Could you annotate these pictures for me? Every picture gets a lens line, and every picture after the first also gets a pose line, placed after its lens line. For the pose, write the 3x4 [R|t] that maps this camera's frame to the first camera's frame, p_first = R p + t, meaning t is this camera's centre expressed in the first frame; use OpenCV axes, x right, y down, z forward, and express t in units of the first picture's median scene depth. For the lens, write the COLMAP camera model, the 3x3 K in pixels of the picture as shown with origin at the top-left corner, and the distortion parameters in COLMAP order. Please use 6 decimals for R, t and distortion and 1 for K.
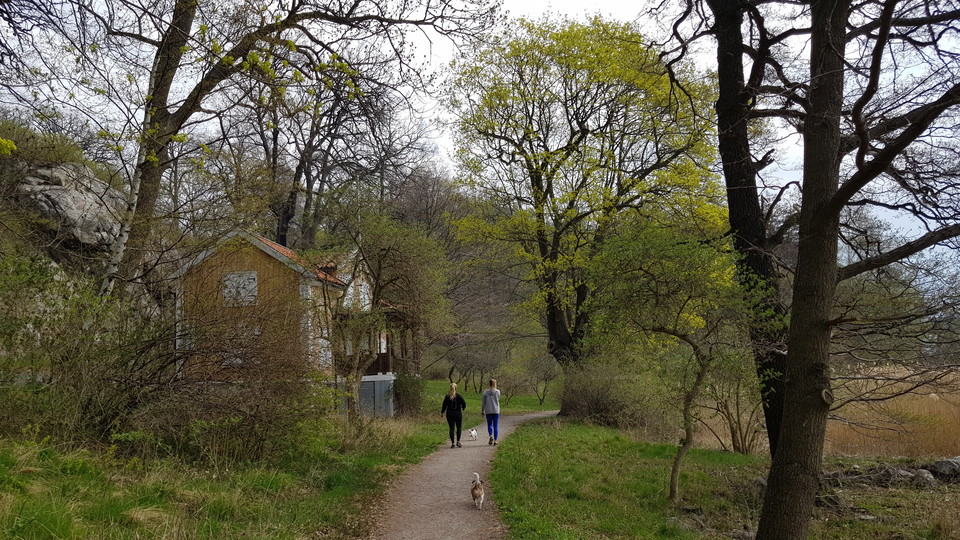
lens RADIAL K [[805.3, 0, 480.0], [0, 805.3, 270.0], [0, 0, 1]] dist [0.036352, -0.000906]
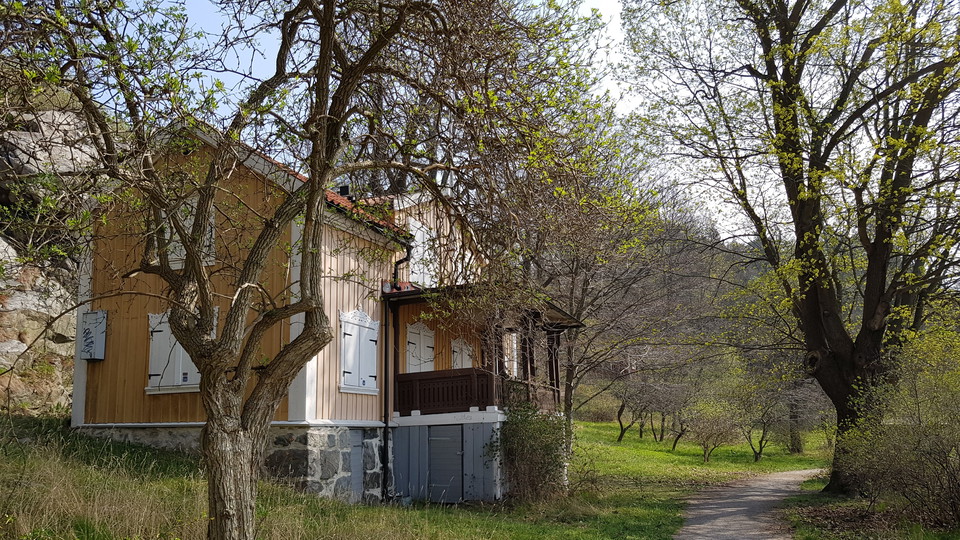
lens RADIAL K [[805.3, 0, 480.0], [0, 805.3, 270.0], [0, 0, 1]] dist [0.036352, -0.000906]
pose [[0.979037, -0.028892, -0.201622, -0.018599], [0.018864, 0.998496, -0.051483, 0.067939], [0.202806, 0.046600, 0.978109, 0.505255]]
